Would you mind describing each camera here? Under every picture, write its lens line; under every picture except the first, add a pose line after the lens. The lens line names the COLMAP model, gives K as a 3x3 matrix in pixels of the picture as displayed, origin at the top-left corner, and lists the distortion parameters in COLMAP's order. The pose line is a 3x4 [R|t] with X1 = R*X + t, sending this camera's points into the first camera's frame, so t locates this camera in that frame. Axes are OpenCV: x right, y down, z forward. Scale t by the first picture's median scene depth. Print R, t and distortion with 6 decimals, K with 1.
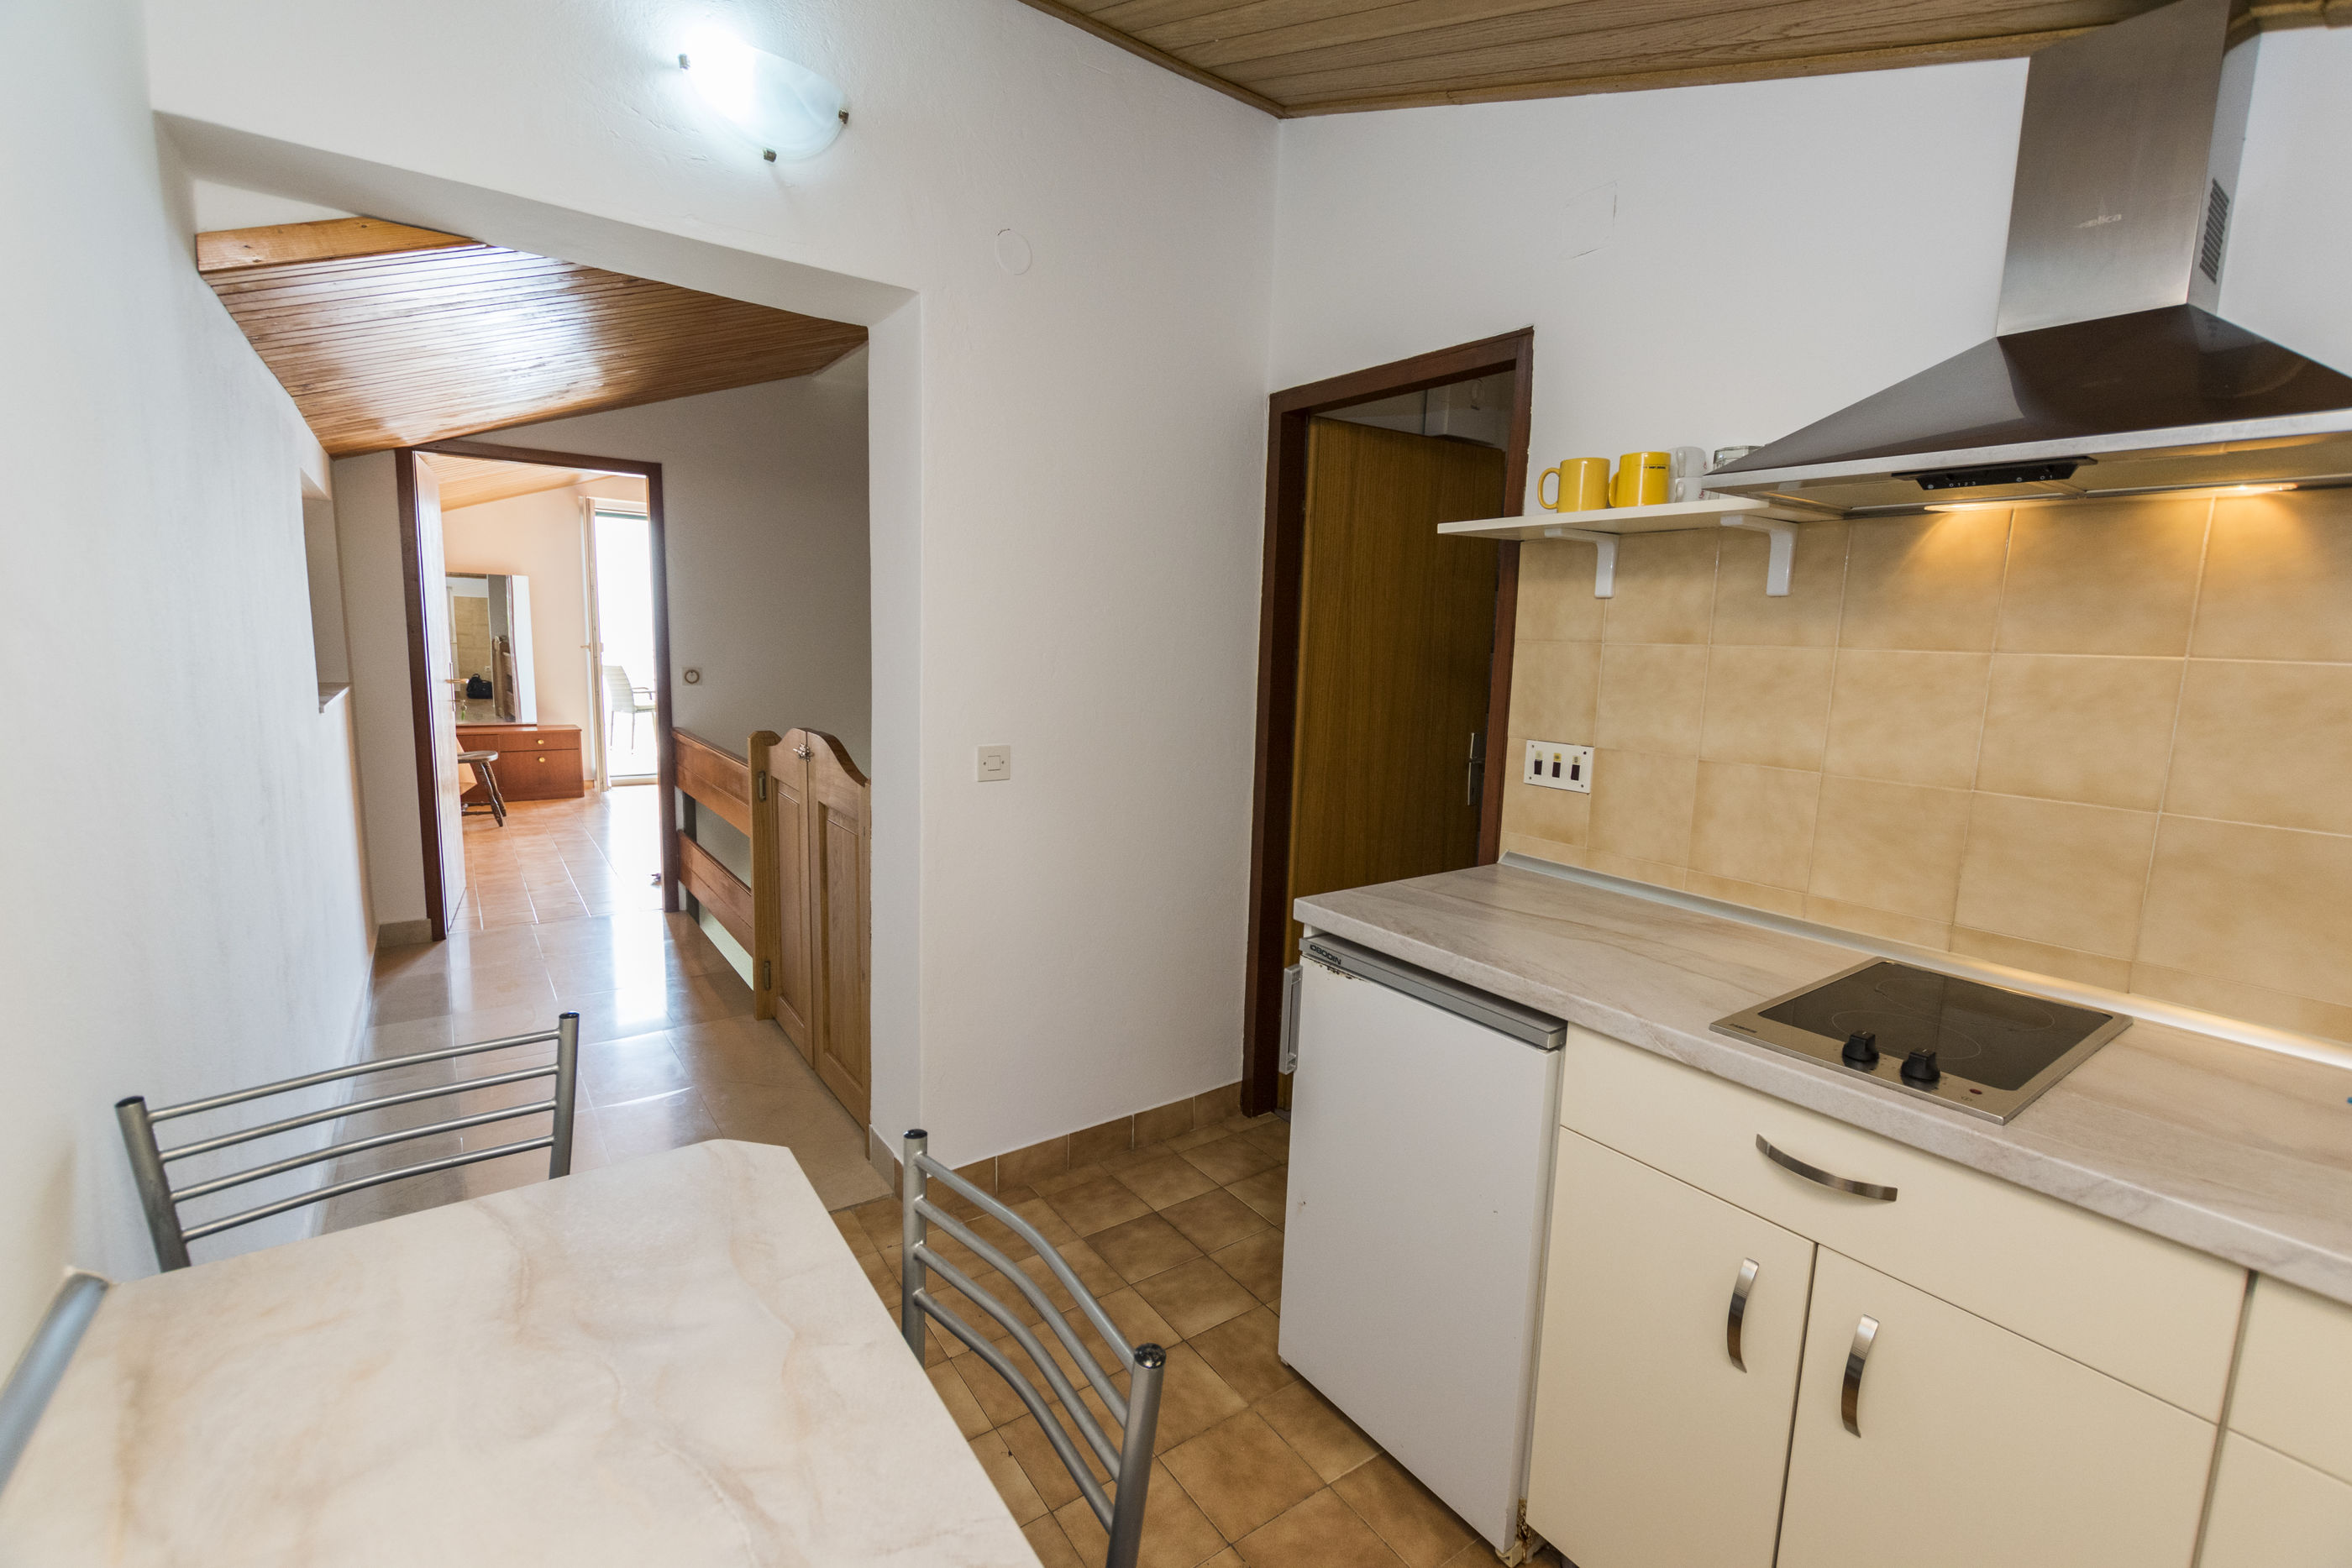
lens RADIAL K [[1037.3, 0, 1182.8], [0, 1037.3, 785.4], [0, 0, 1]] dist [-0.002297, -0.001069]
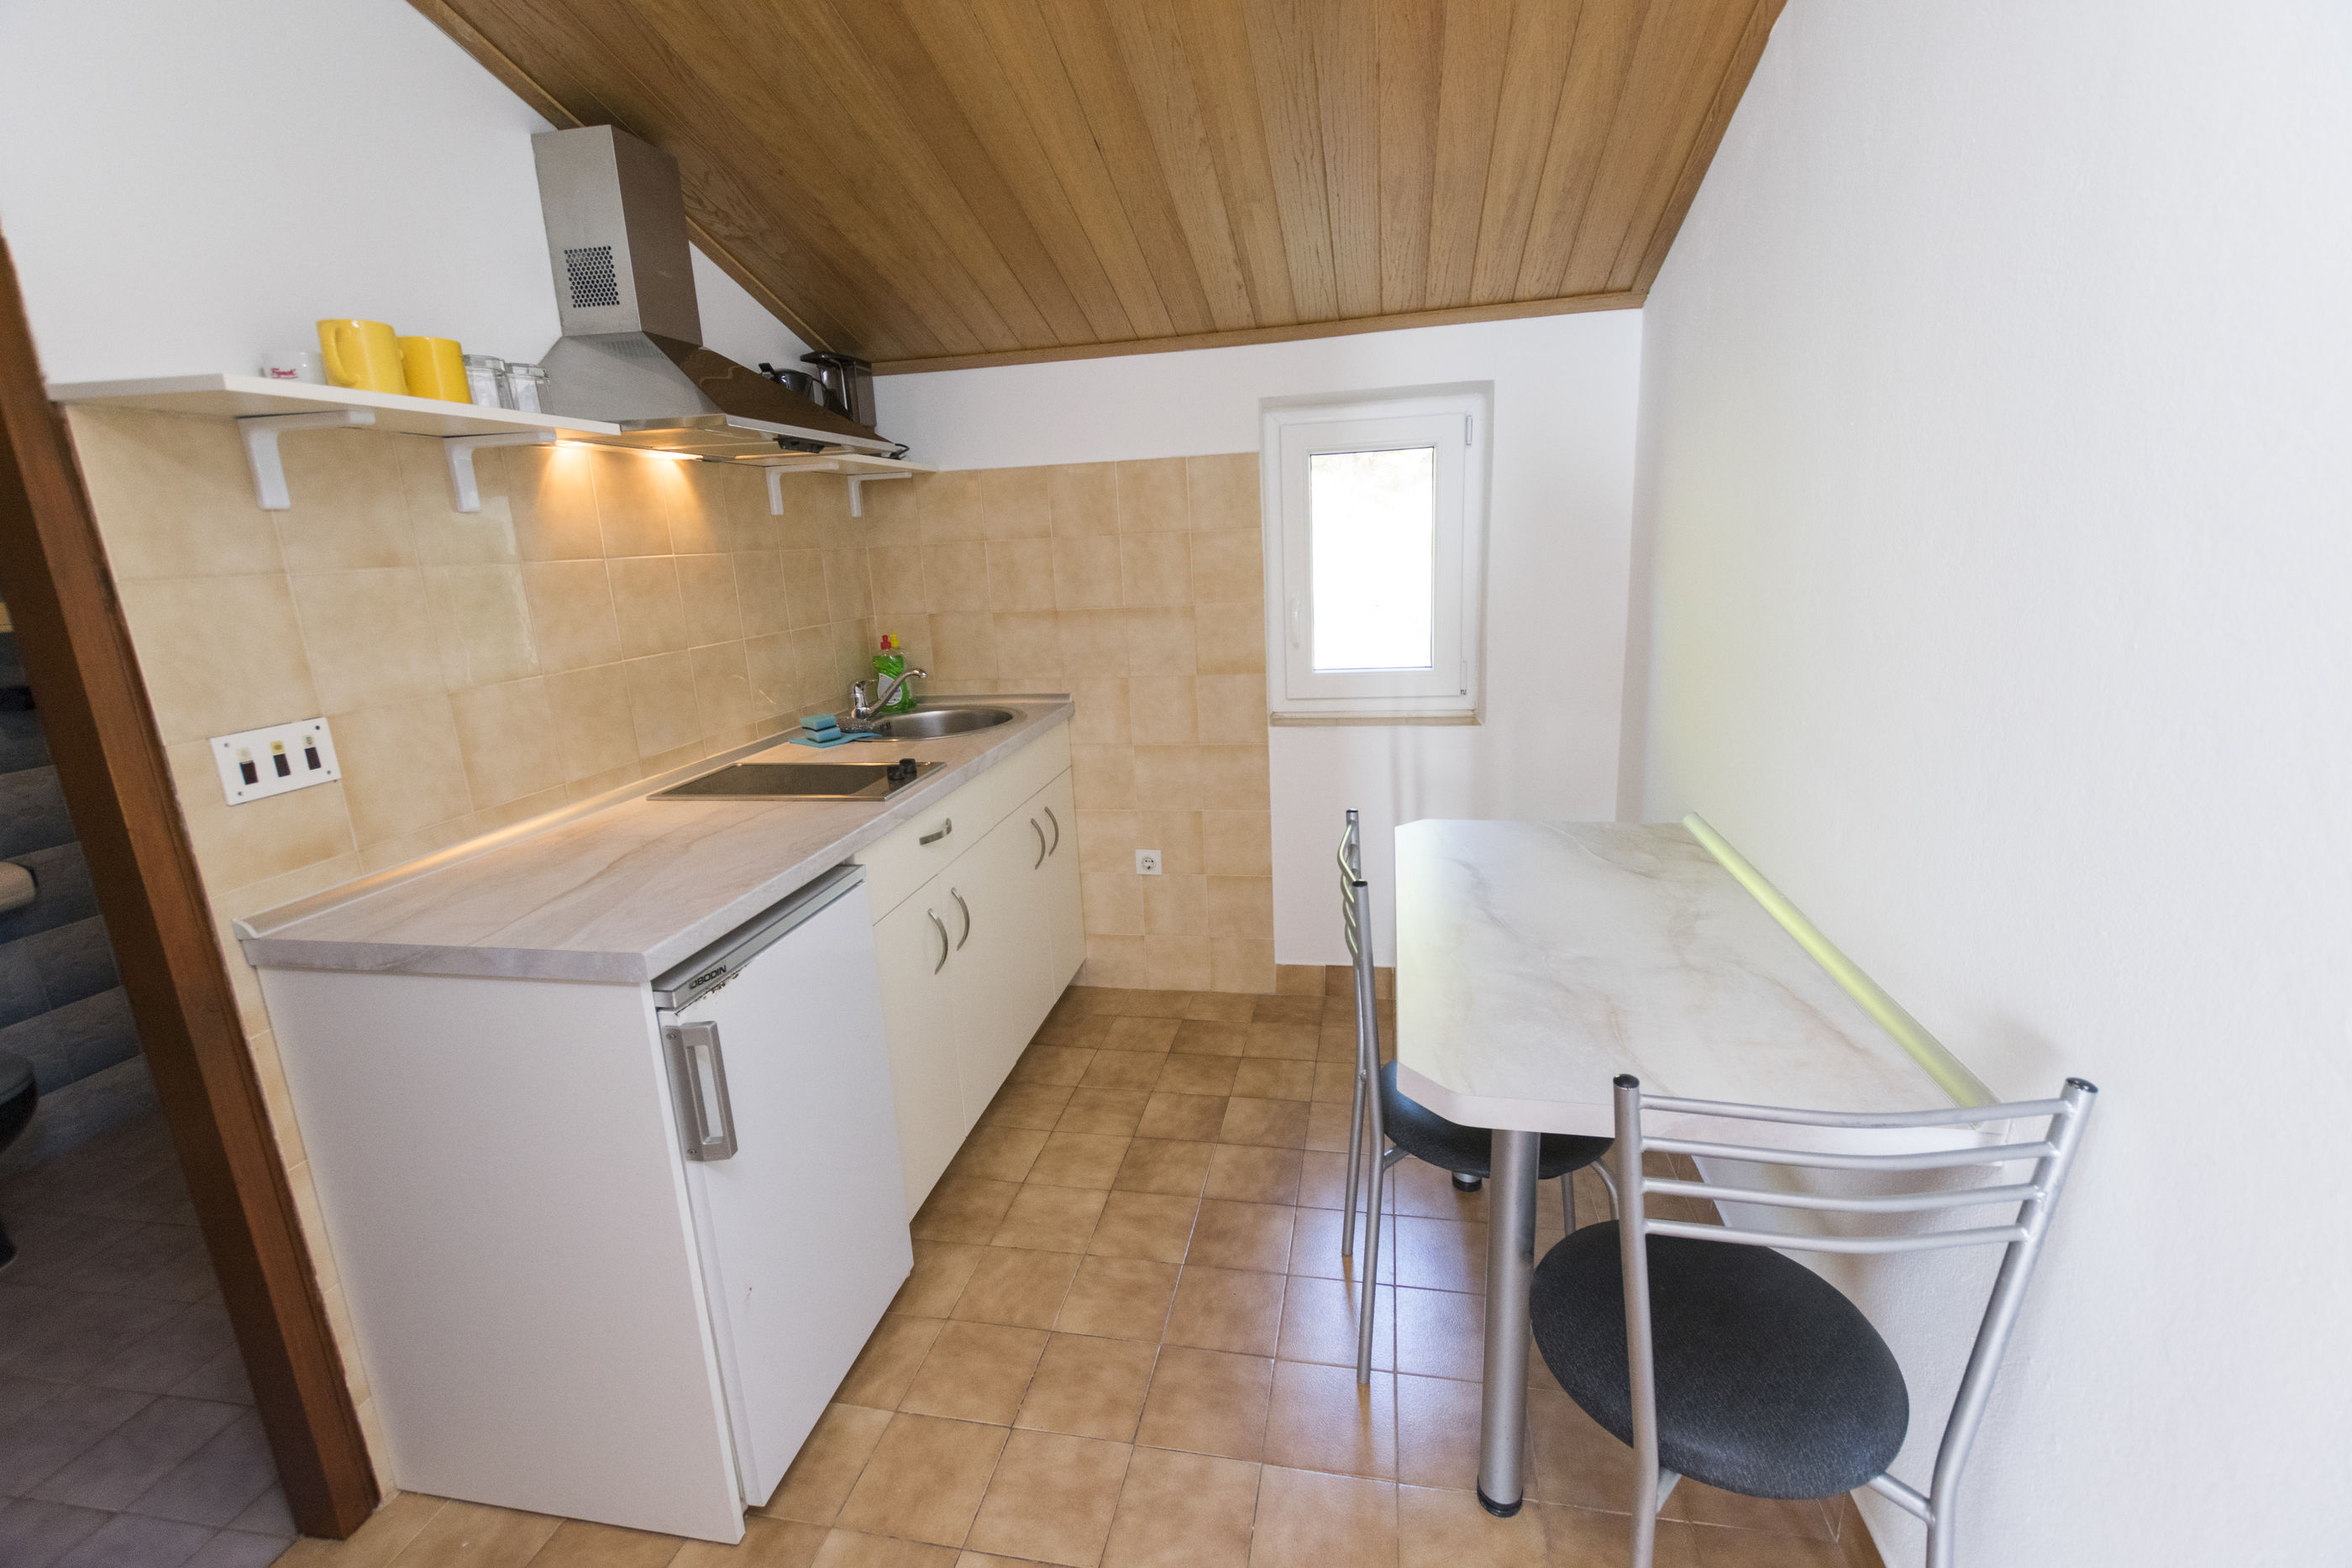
lens RADIAL K [[1022.6, 0, 1189.4], [0, 1022.6, 795.3], [0, 0, 1]] dist [-0.001436, -0.000178]
pose [[-0.705160, -0.177791, 0.686396, -0.593163], [0.122976, 0.922715, 0.365341, -0.190349], [-0.698303, 0.342034, -0.628797, 1.139698]]
